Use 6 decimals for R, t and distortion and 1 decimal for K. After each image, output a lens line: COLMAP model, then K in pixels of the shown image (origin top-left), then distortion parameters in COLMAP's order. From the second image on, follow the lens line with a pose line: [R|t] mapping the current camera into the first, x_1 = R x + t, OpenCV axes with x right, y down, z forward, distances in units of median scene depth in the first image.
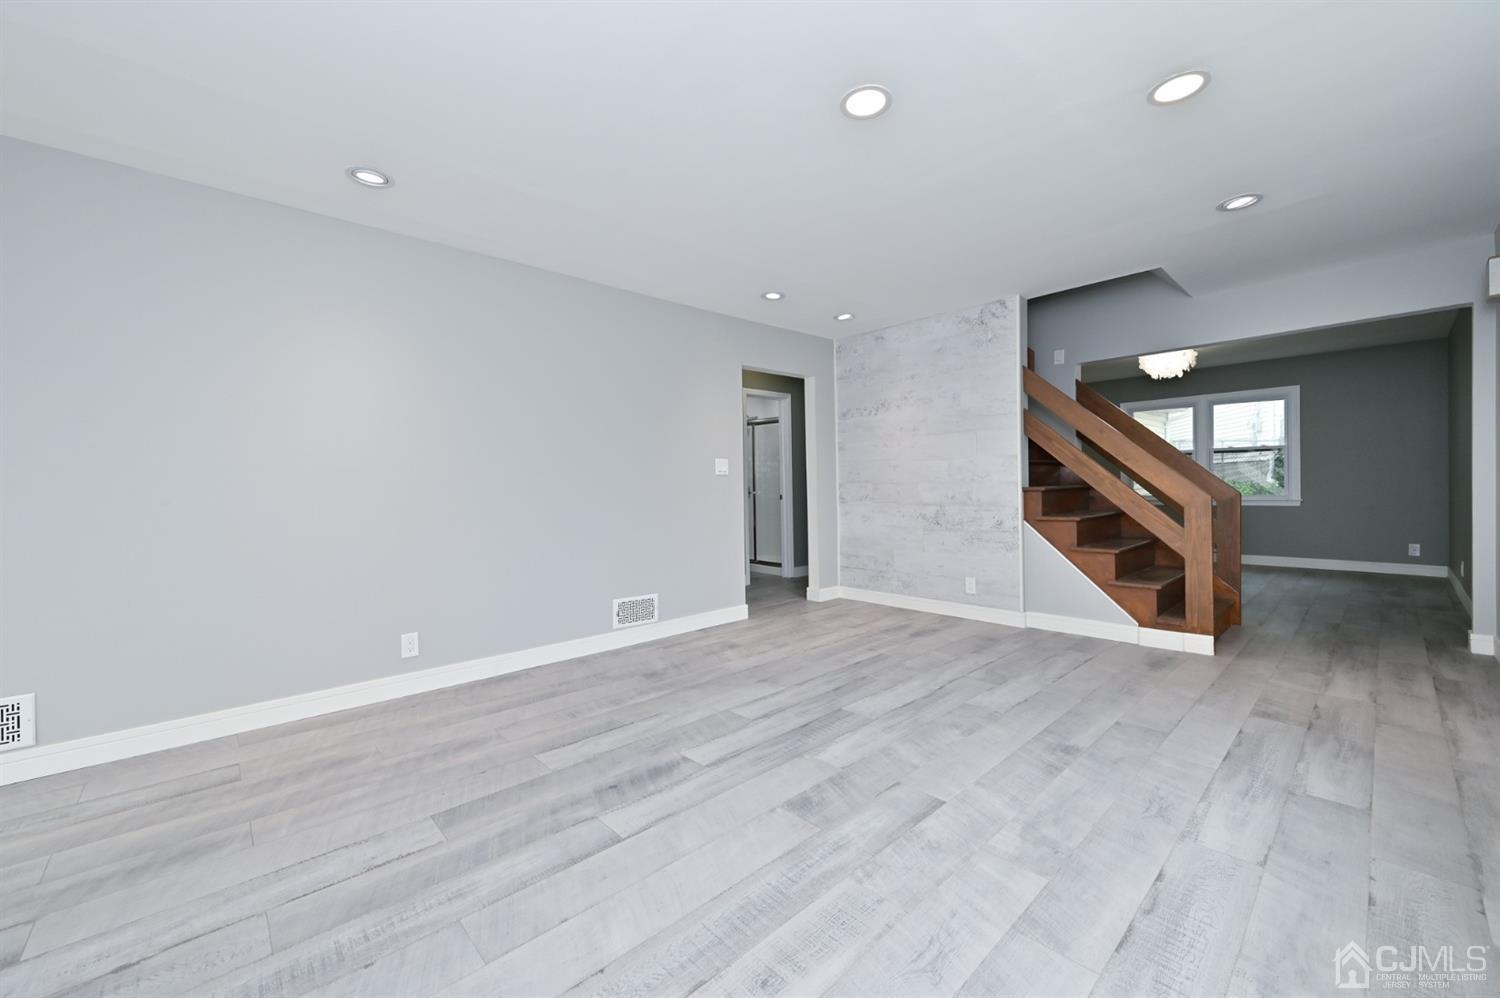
lens RADIAL K [[587.7, 0, 747.3], [0, 587.7, 496.0], [0, 0, 1]] dist [-0.006039, 0.000284]
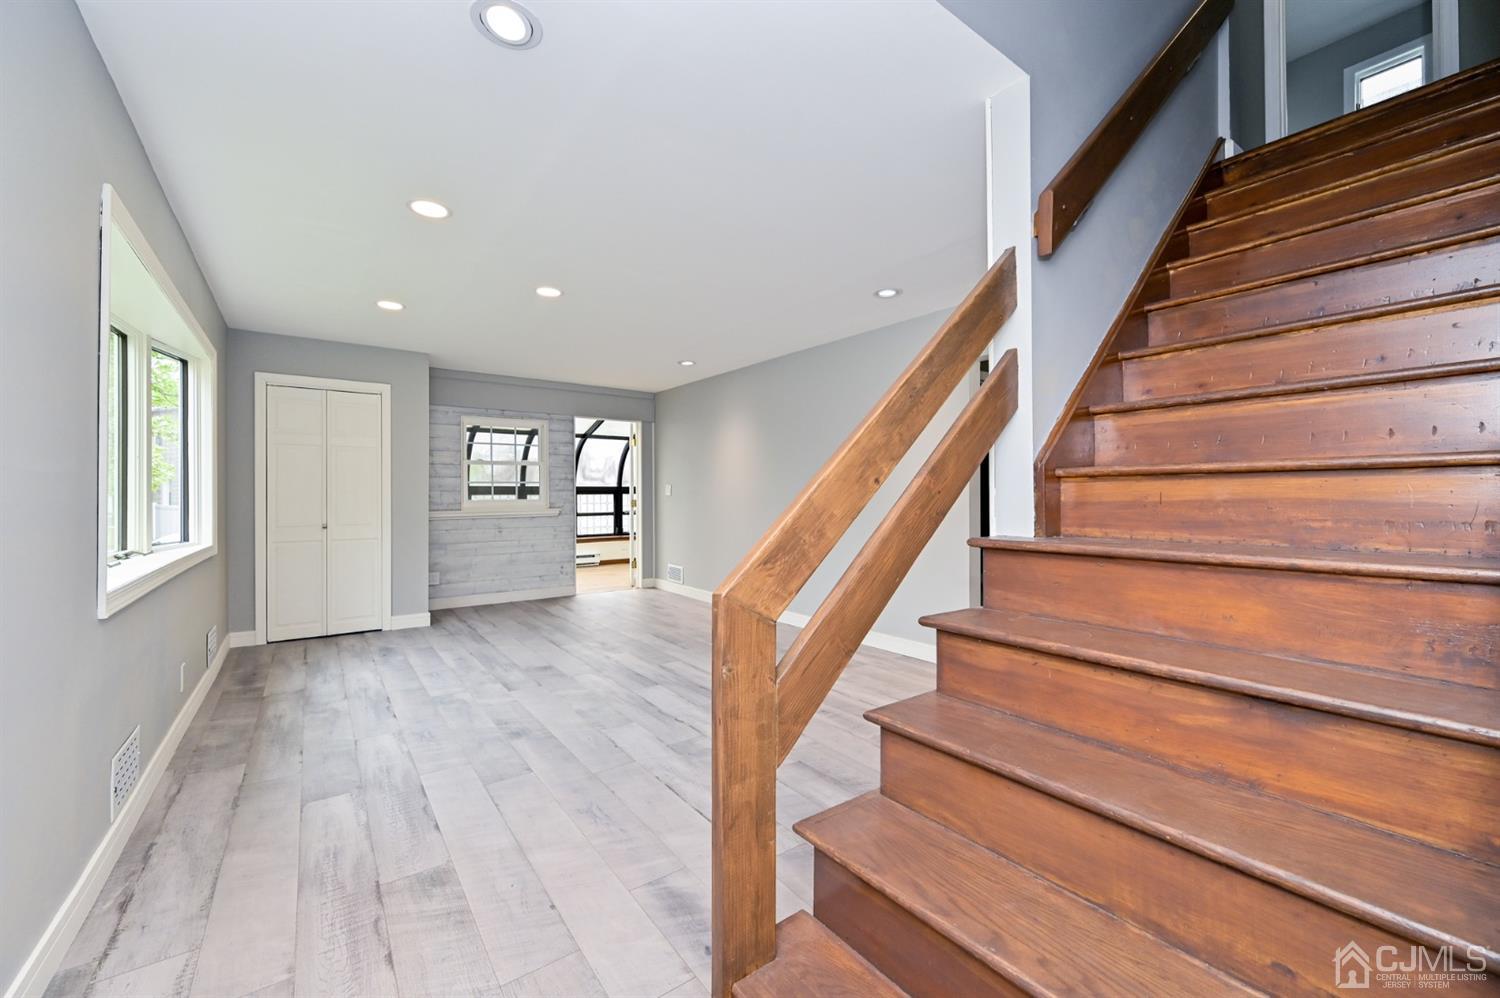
lens RADIAL K [[591.9, 0, 743.6], [0, 591.9, 493.4], [0, 0, 1]] dist [-0.000213, -0.000425]
pose [[-0.111851, 0.016517, -0.993588, 1.693660], [-0.010576, 0.999785, 0.017811, -0.092706], [0.993669, 0.012500, -0.111652, 1.588353]]
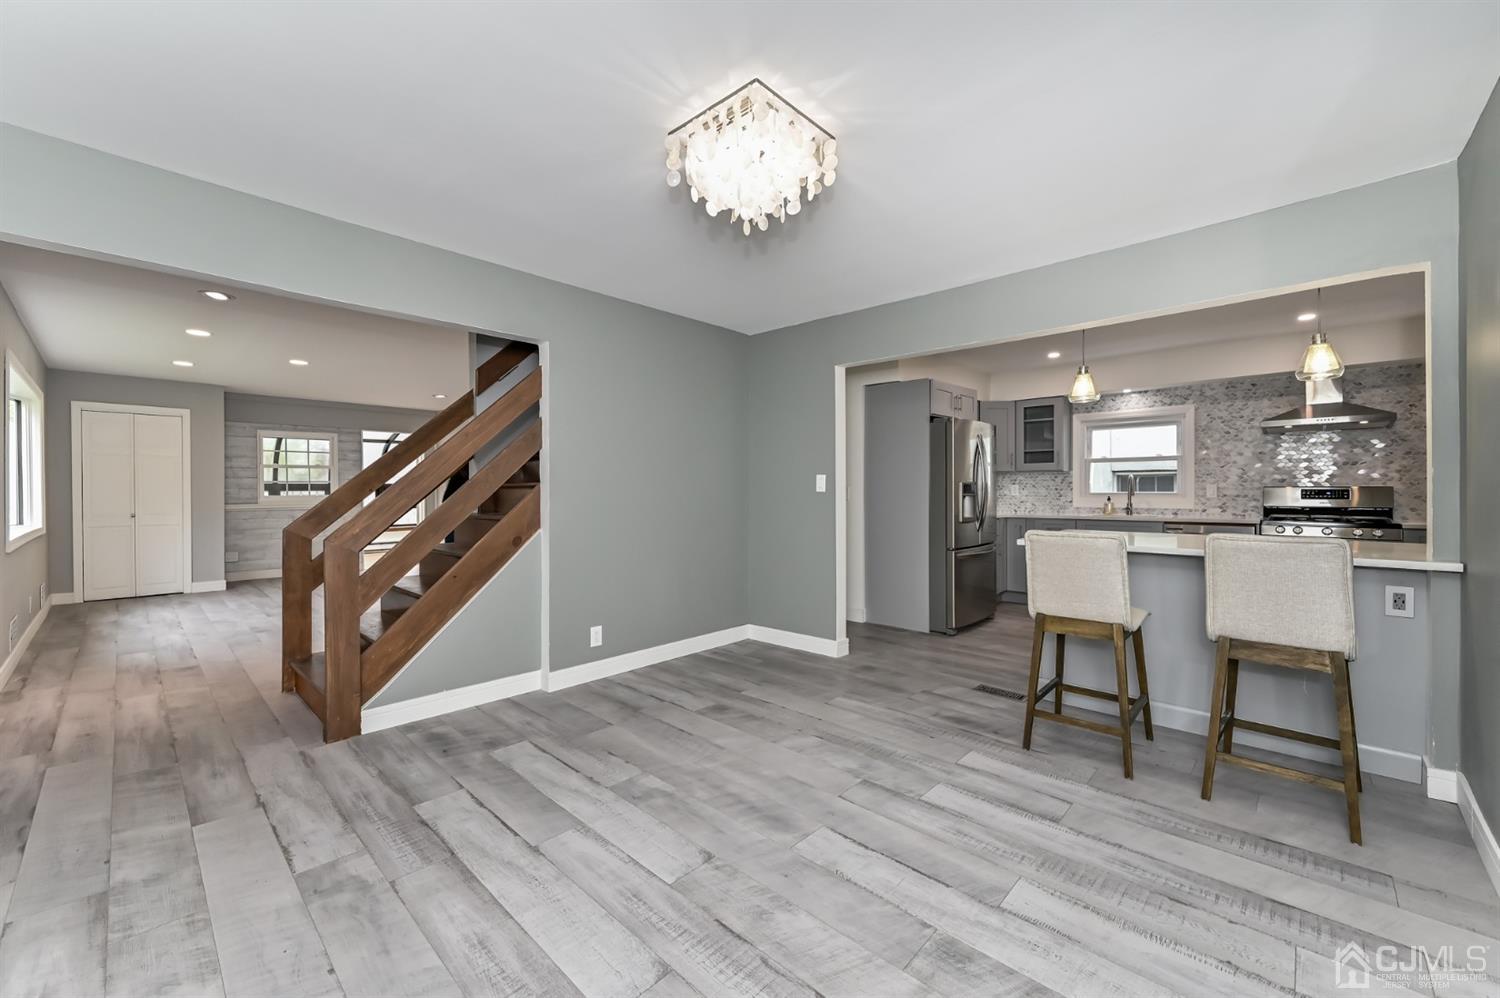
lens RADIAL K [[591.9, 0, 741.0], [0, 591.9, 492.2], [0, 0, 1]] dist [-0.000213, -0.000425]
pose [[0.066646, 0.024329, -0.997480, 2.754066], [-0.015019, 0.999614, 0.023378, -0.142480], [0.997664, 0.013423, 0.066986, 2.557686]]
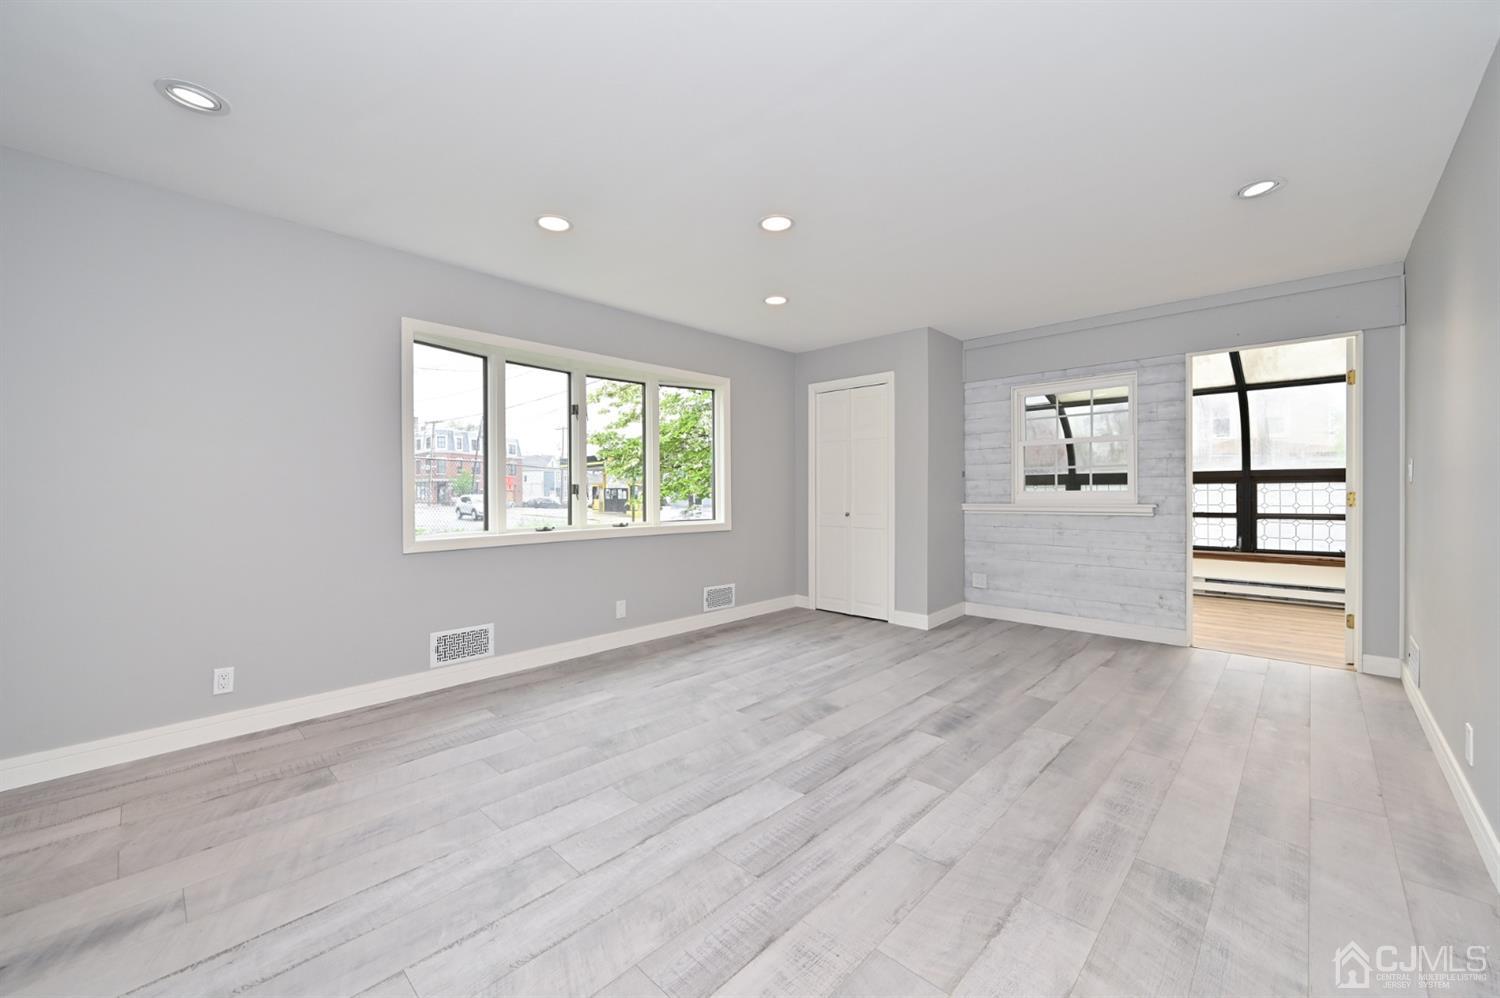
lens RADIAL K [[591.9, 0, 747.7], [0, 591.9, 495.7], [0, 0, 1]] dist [-0.000213, -0.000425]
pose [[-0.997592, 0.023880, -0.065117, 0.333208], [0.021986, 0.999319, 0.029647, -0.071195], [0.065781, 0.028144, -0.997437, 2.127625]]
